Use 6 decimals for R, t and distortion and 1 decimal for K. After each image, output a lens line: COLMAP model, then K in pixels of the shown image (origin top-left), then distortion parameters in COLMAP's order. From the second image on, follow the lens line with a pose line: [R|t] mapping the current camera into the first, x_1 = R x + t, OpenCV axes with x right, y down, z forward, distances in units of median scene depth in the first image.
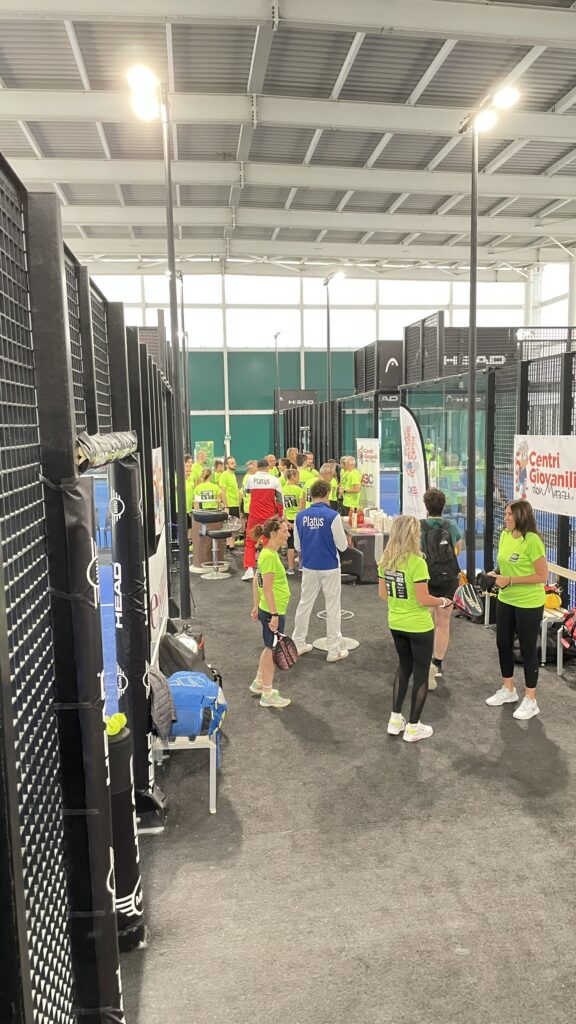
lens RADIAL K [[749.8, 0, 292.3], [0, 749.8, 527.4], [0, 0, 1]] dist [0.060548, -0.059776]
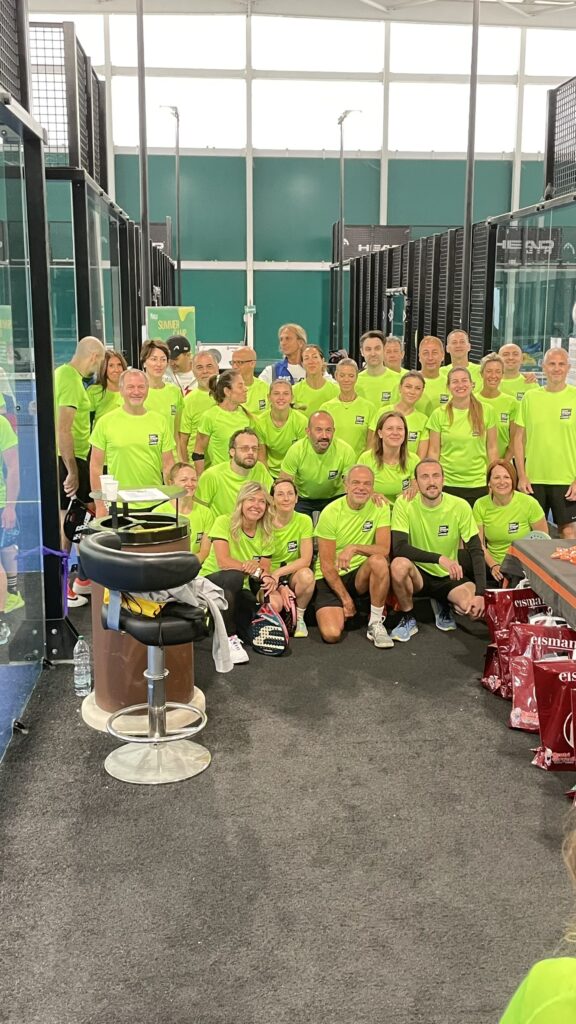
lens RADIAL K [[1043.9, 0, 285.7], [0, 1043.9, 512.9], [0, 0, 1]] dist [0.047605, 0.000000]
pose [[0.998051, 0.031579, -0.053825, -0.032338], [-0.027903, 0.997313, 0.067738, -0.059709], [0.055819, -0.066104, 0.996250, 0.597386]]
